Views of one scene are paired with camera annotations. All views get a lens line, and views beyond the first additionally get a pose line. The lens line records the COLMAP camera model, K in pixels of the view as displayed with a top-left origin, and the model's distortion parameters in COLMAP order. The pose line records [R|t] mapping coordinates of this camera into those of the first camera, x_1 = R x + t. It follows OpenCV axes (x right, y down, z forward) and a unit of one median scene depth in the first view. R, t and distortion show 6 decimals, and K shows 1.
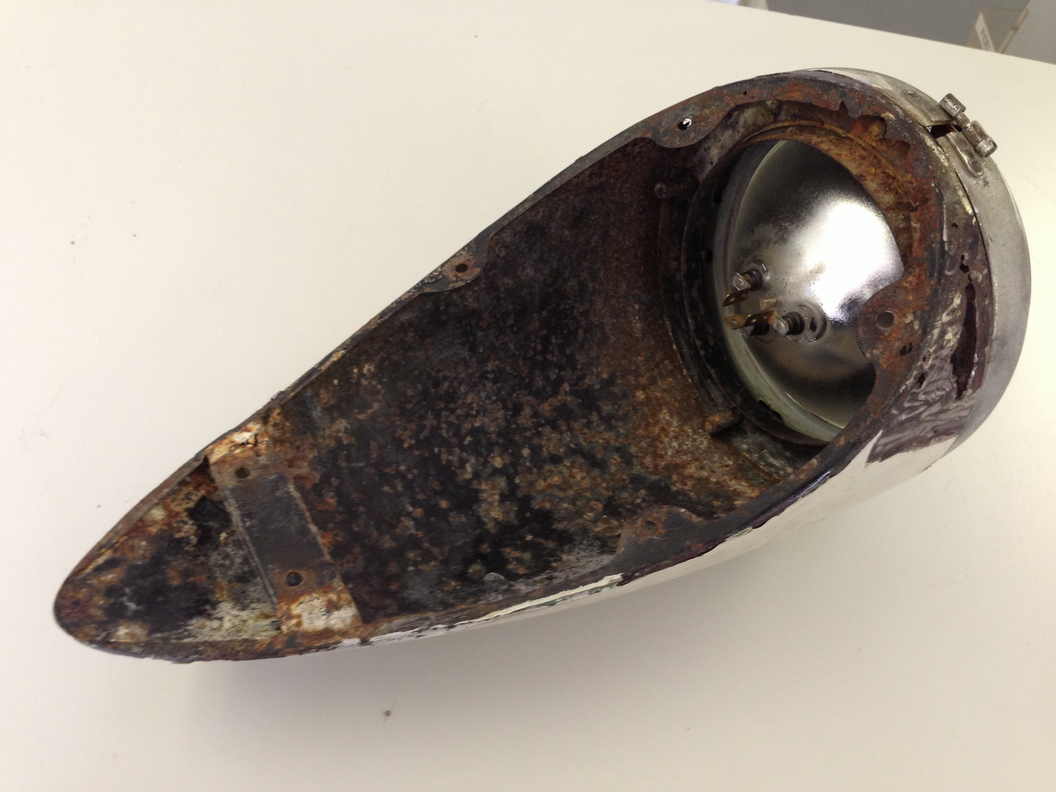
lens RADIAL K [[982.7, 0, 531.9], [0, 982.7, 395.6], [0, 0, 1]] dist [0.124000, -0.235047]
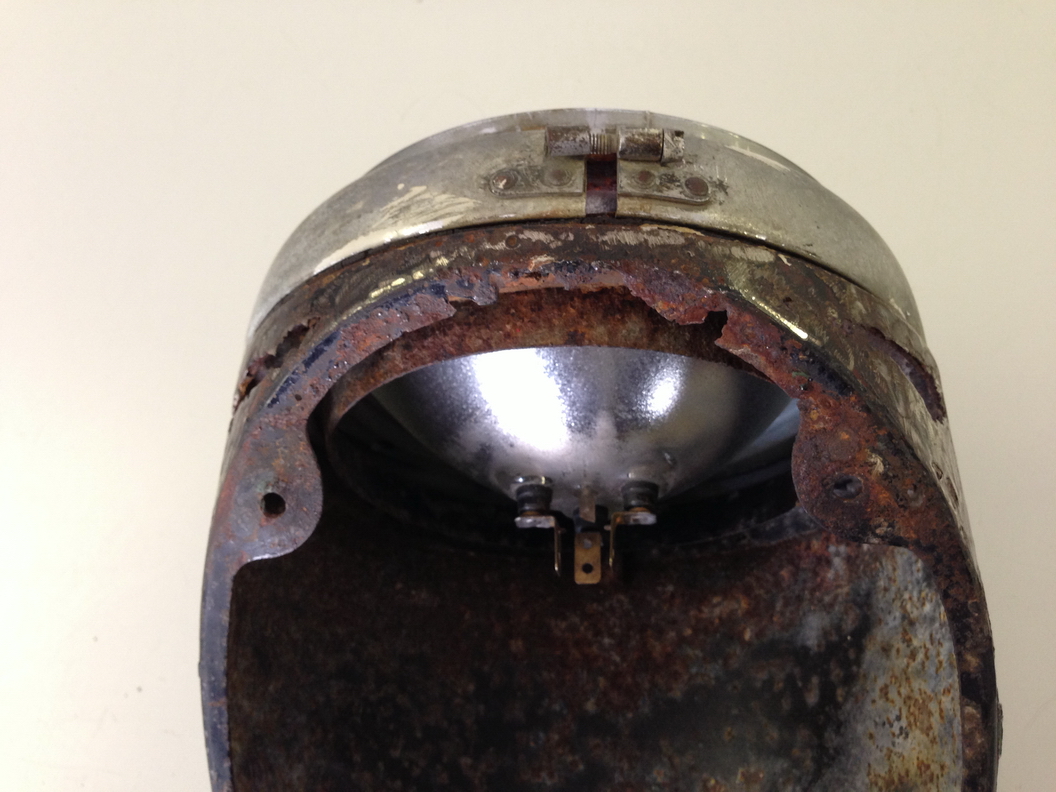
lens RADIAL K [[1006.0, 0, 533.7], [0, 1006.0, 397.6], [0, 0, 1]] dist [0.106865, -0.260620]
pose [[0.485027, -0.860869, 0.153795, 0.182770], [0.787781, 0.506474, 0.350549, -0.374404], [-0.379670, -0.048869, 0.923830, 0.434932]]
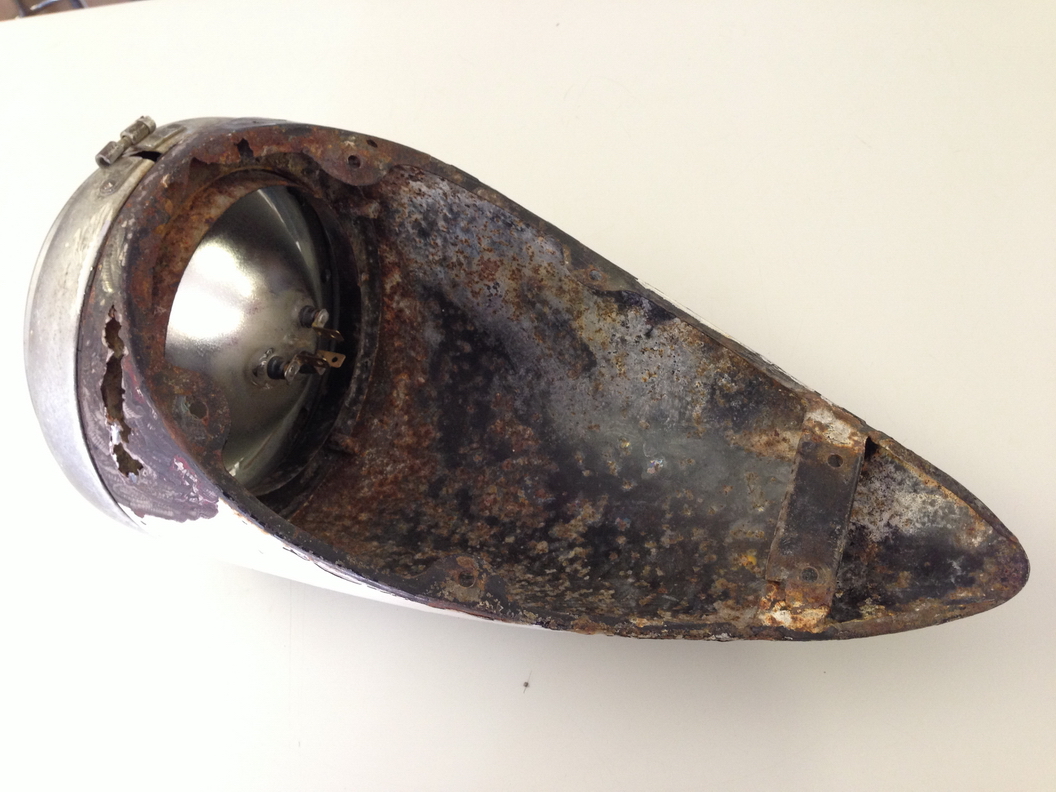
lens RADIAL K [[982.8, 0, 527.3], [0, 982.8, 400.3], [0, 0, 1]] dist [0.140827, -0.257272]
pose [[-0.641930, -0.665633, 0.380602, -0.324512], [0.613763, -0.148547, 0.775390, -0.730237], [-0.459588, 0.731345, 0.503898, 0.438167]]
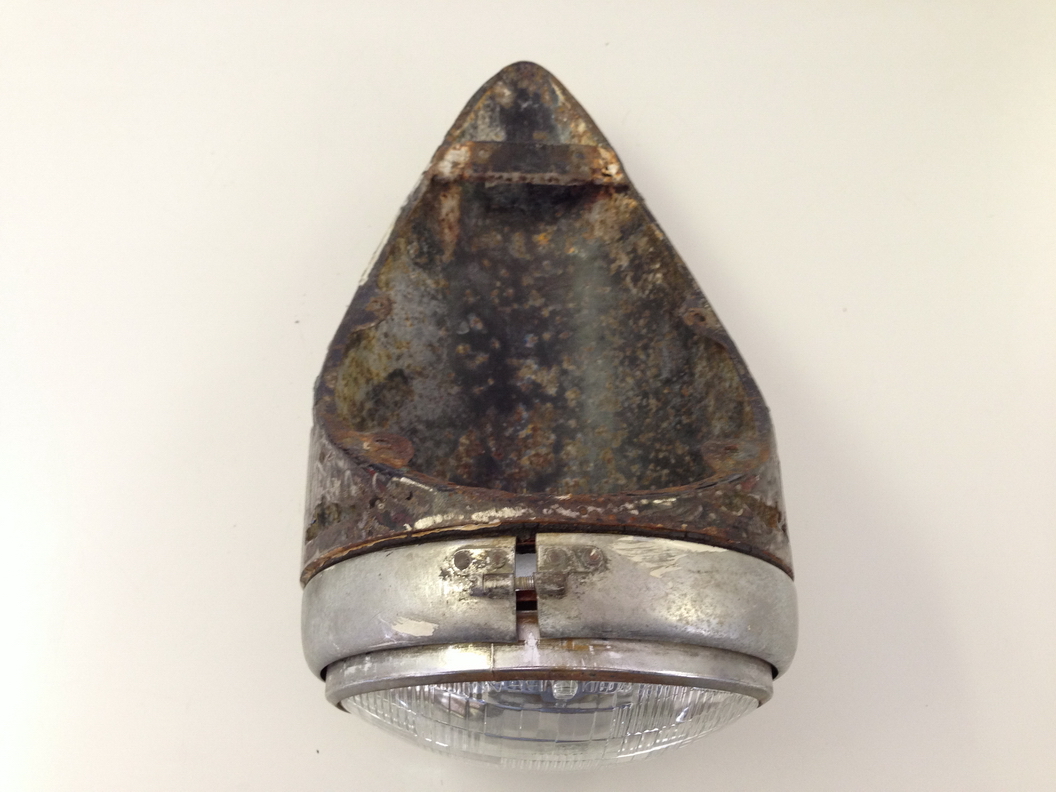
lens RADIAL K [[982.7, 0, 531.9], [0, 982.7, 395.6], [0, 0, 1]] dist [0.124000, -0.235047]
pose [[-0.470005, 0.682104, -0.560205, 0.664471], [-0.752034, 0.022817, 0.658729, -0.689850], [0.462104, 0.730899, 0.502242, 0.445428]]
